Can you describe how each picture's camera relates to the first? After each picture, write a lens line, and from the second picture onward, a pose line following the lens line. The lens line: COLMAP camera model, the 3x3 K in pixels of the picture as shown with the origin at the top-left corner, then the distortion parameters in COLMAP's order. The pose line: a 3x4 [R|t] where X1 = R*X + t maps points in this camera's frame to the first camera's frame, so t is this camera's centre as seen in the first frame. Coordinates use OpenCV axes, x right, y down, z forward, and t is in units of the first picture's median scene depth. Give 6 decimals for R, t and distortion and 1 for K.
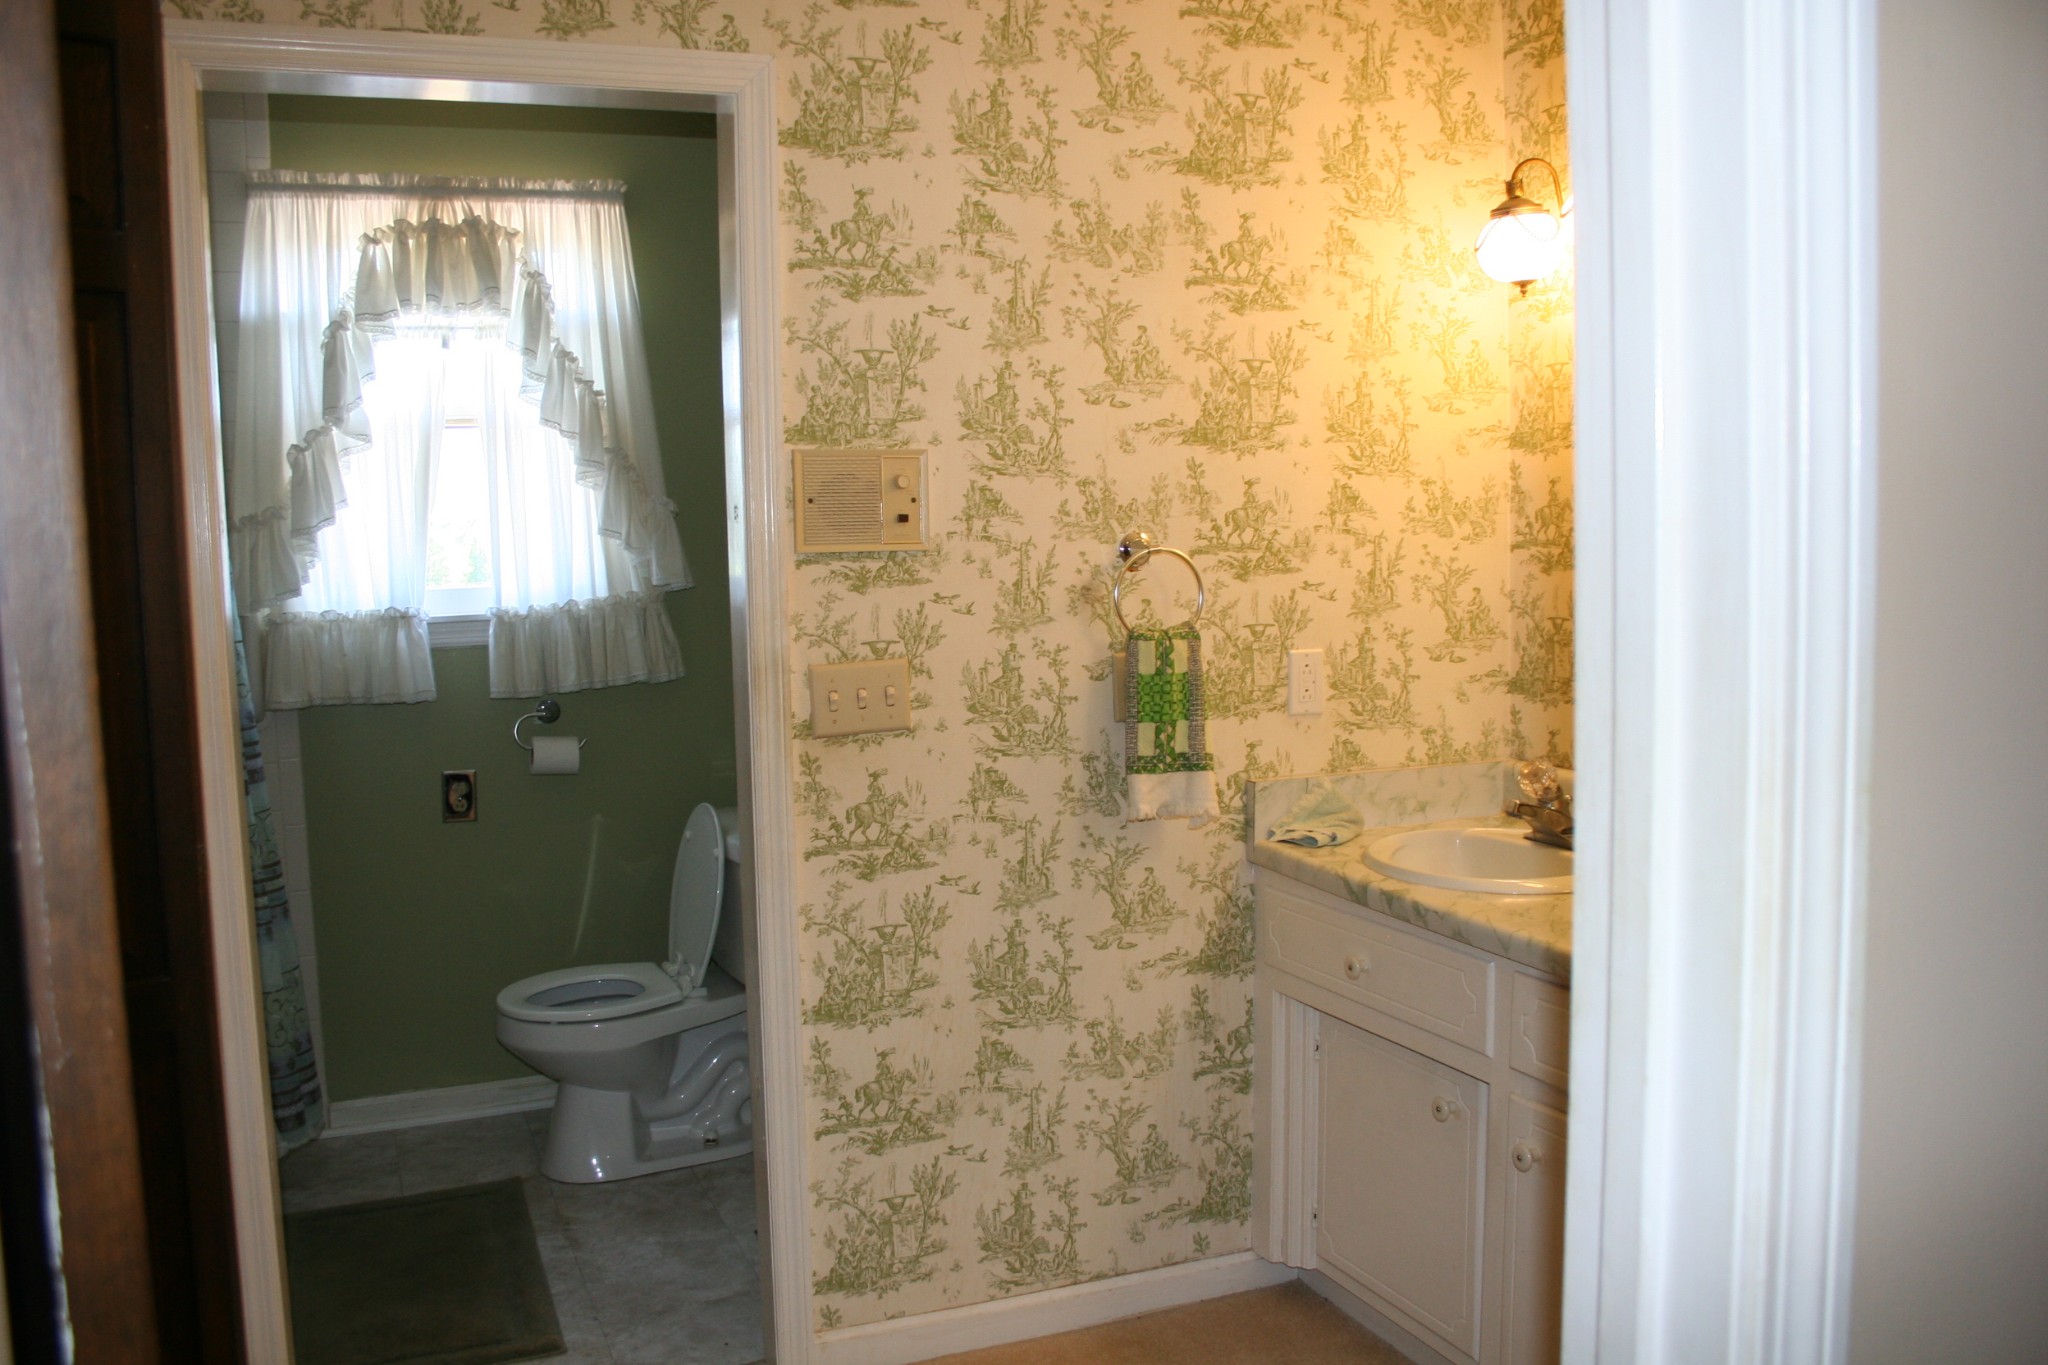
lens RADIAL K [[1702.2, 0, 1024.0], [0, 1702.2, 682.5], [0, 0, 1]] dist [-0.152936, 0.128069]
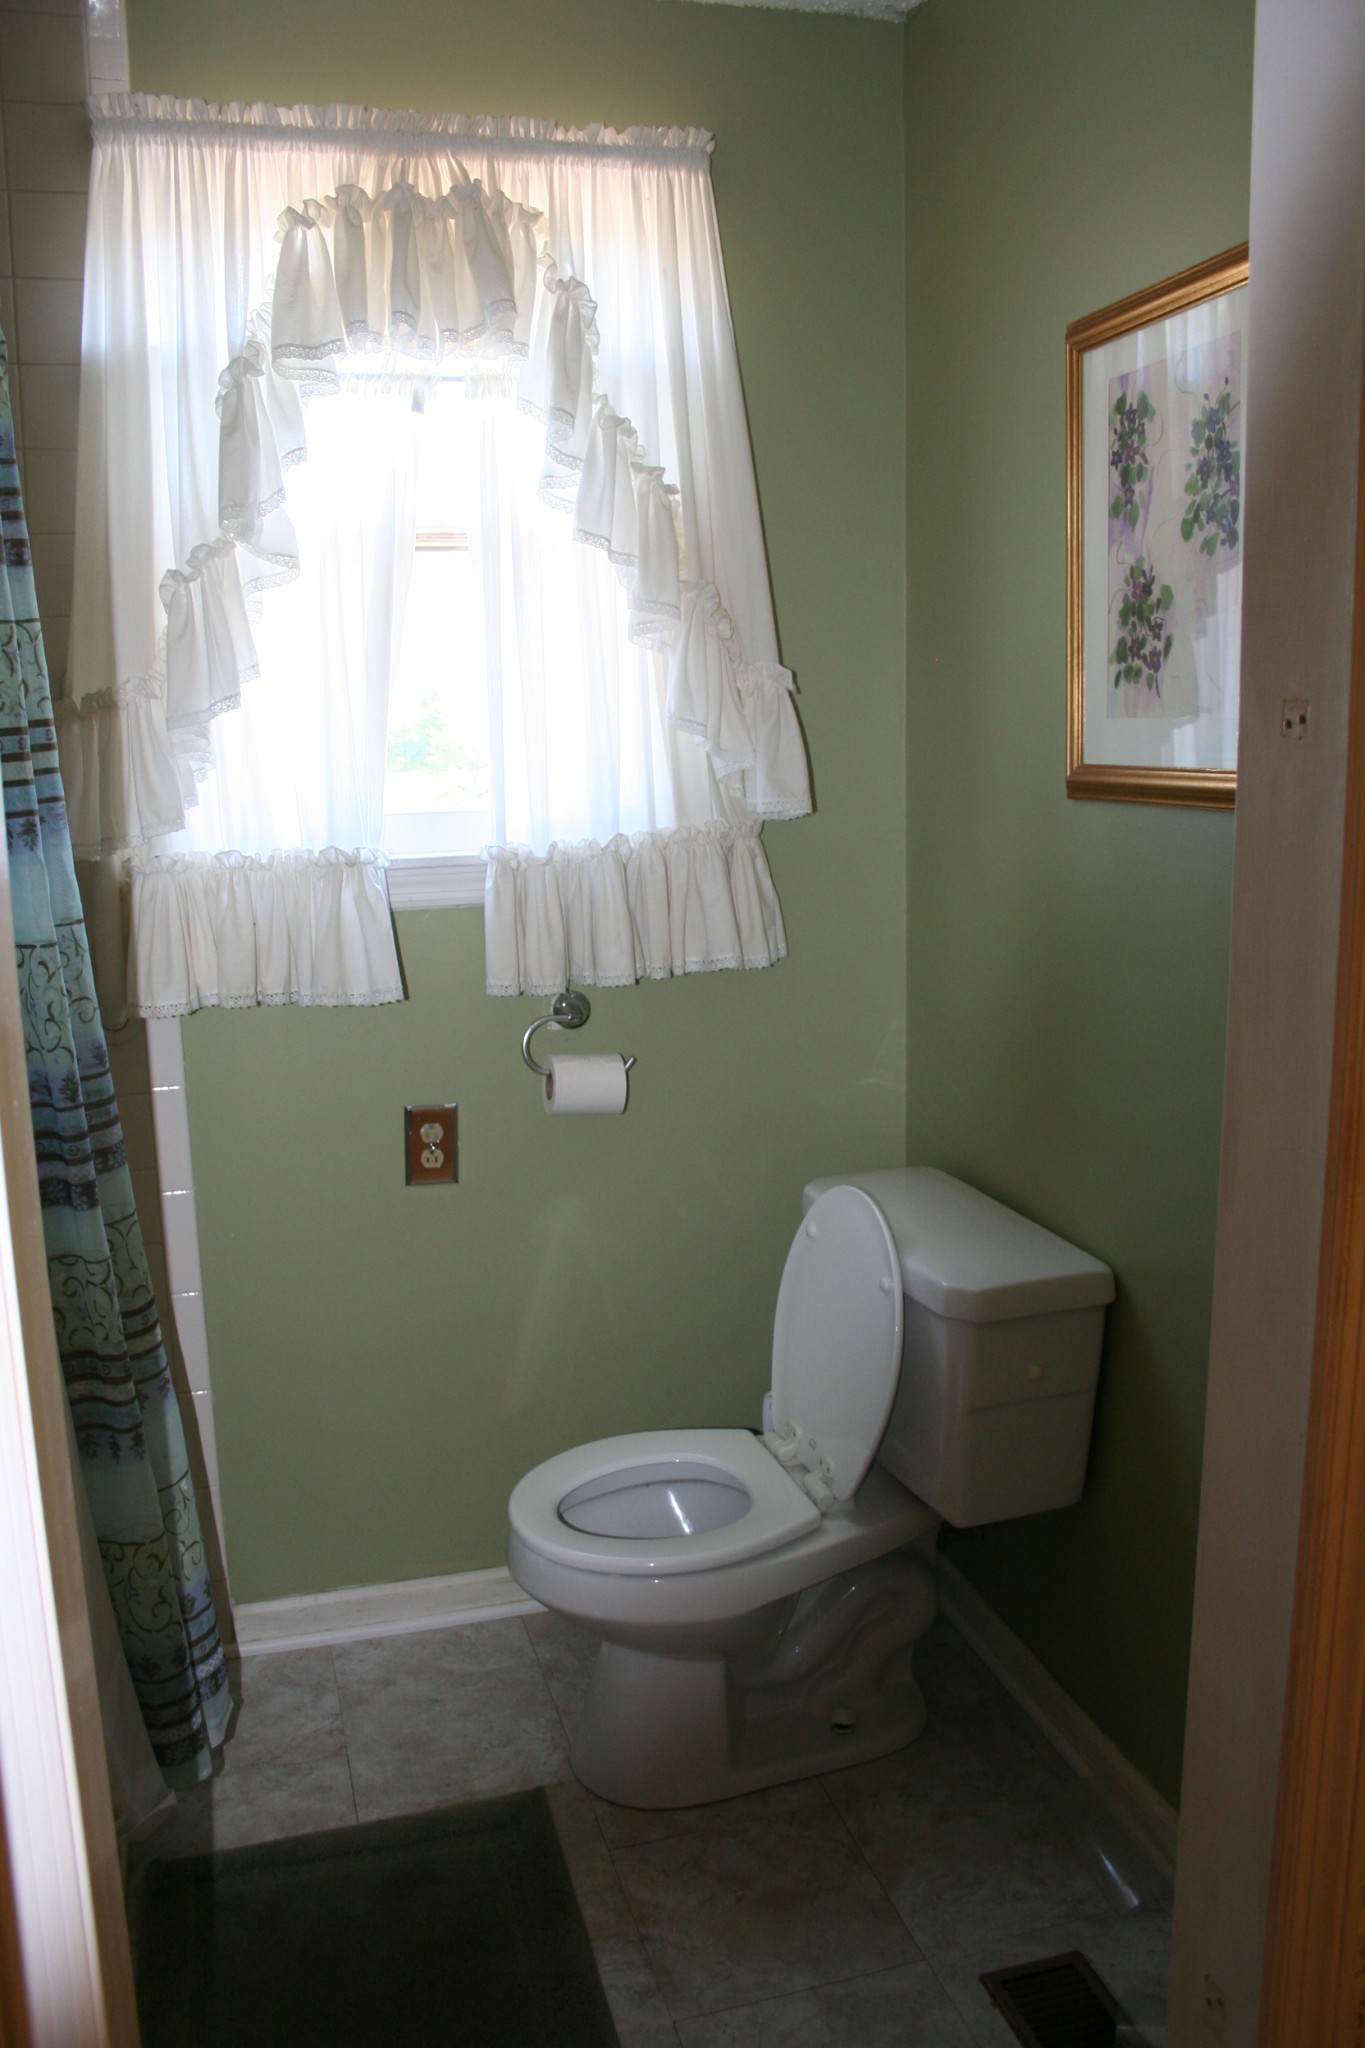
lens RADIAL K [[1702.2, 0, 676.9], [0, 1702.2, 1006.2], [0, 0, 1]] dist [-0.152936, 0.128069]
pose [[0.992591, 0.026639, -0.118544, -0.135938], [-0.016572, 0.996233, 0.085114, -0.031017], [0.120365, -0.082519, 0.989294, 0.305578]]
